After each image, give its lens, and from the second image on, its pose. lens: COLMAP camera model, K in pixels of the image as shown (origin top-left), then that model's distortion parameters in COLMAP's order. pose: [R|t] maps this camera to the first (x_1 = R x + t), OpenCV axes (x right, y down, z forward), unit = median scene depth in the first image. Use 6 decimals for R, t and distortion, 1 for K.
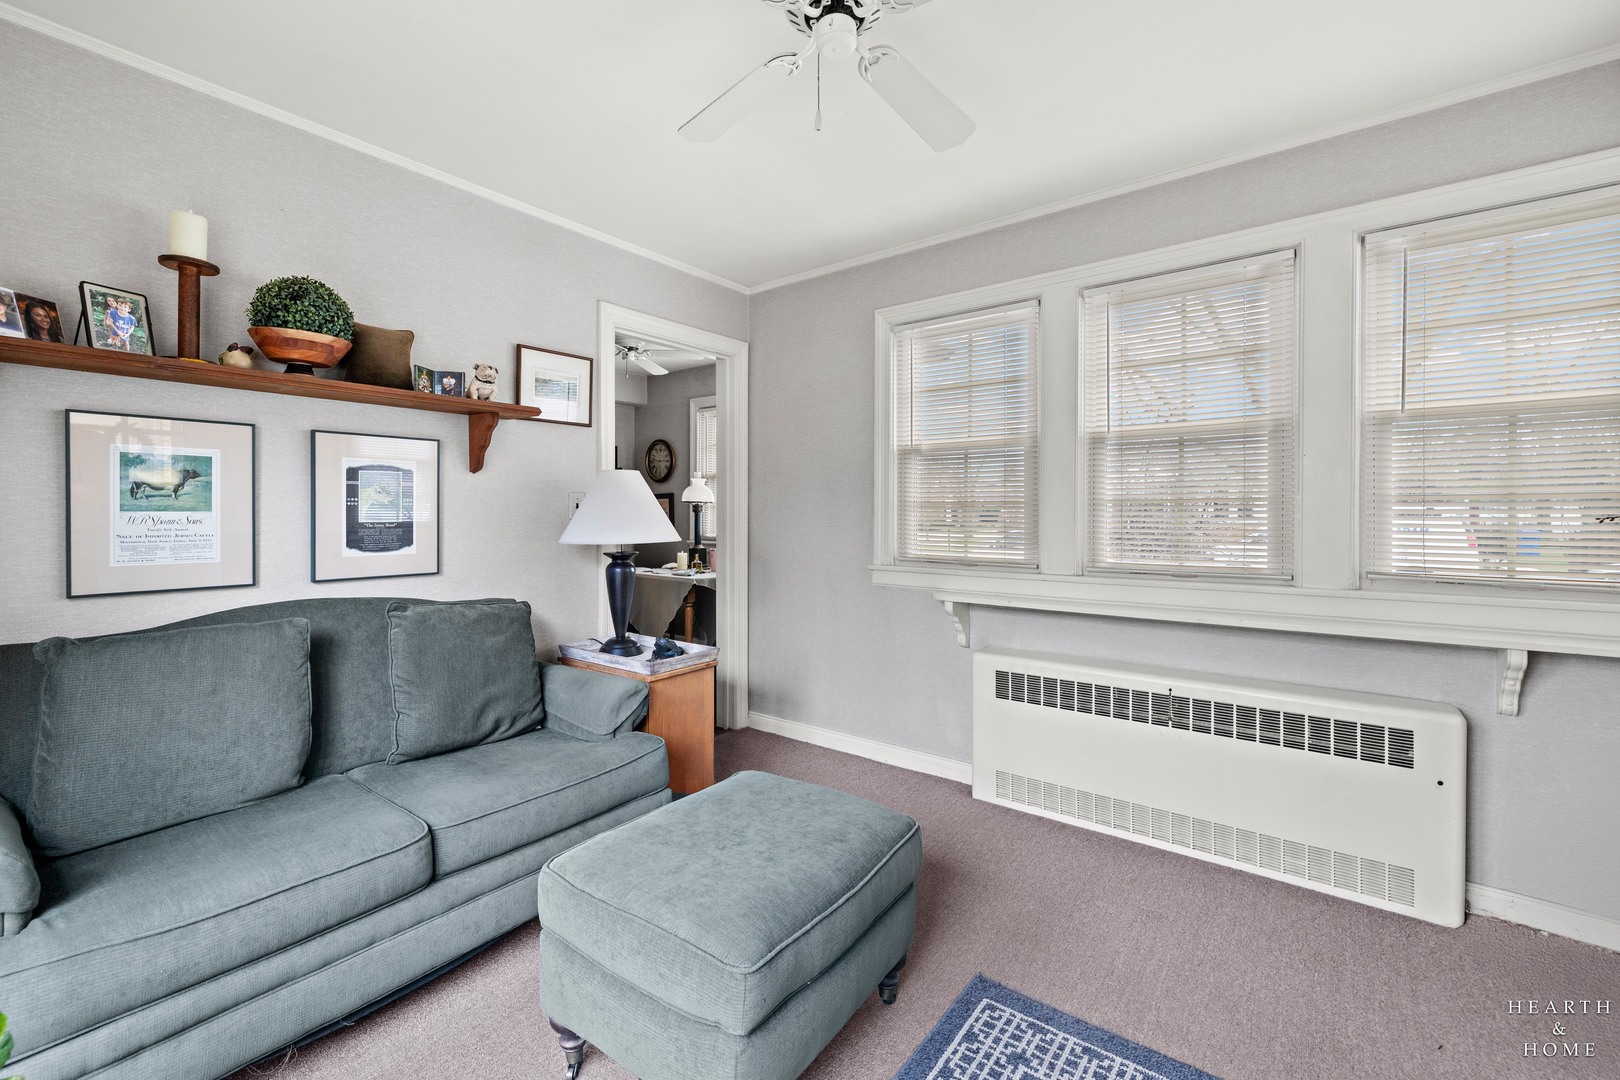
lens RADIAL K [[671.7, 0, 806.3], [0, 671.7, 539.6], [0, 0, 1]] dist [-0.008267, 0.000249]
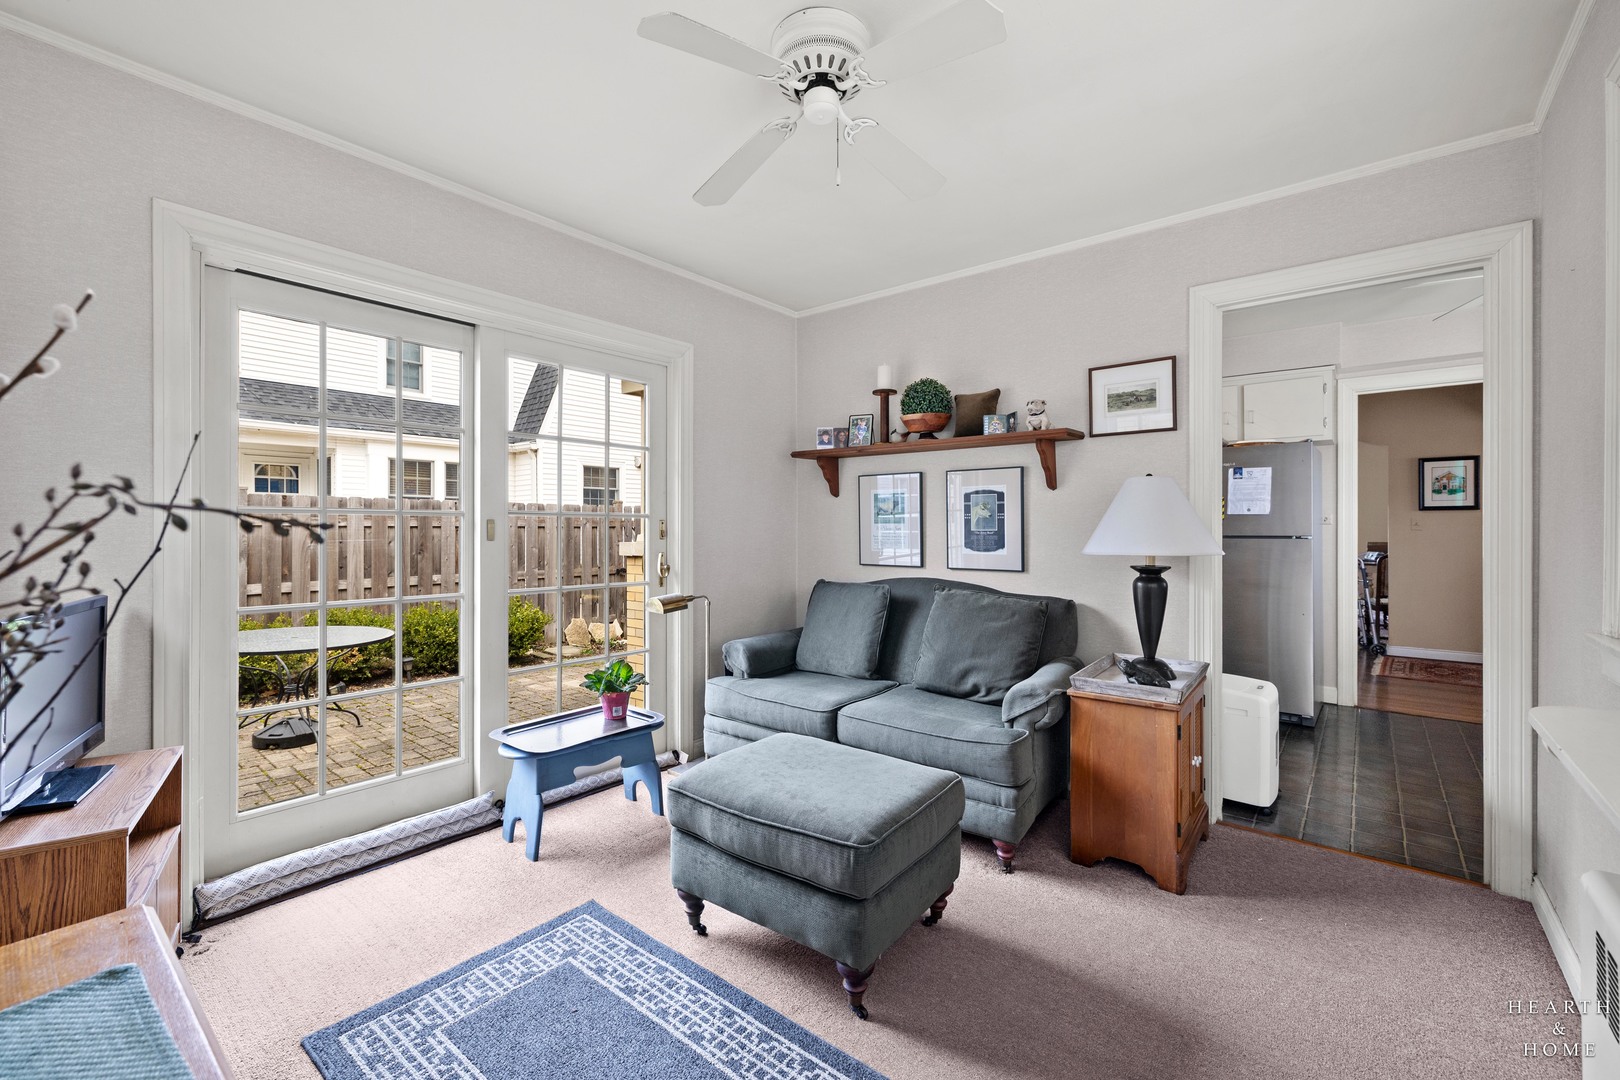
lens RADIAL K [[678.3, 0, 800.5], [0, 678.3, 543.2], [0, 0, 1]] dist [0.000904, -0.000070]
pose [[-0.018276, 0.028319, -0.999432, 0.816538], [-0.033235, 0.999029, 0.028916, -0.028621], [0.999280, 0.033745, -0.017317, 0.660375]]
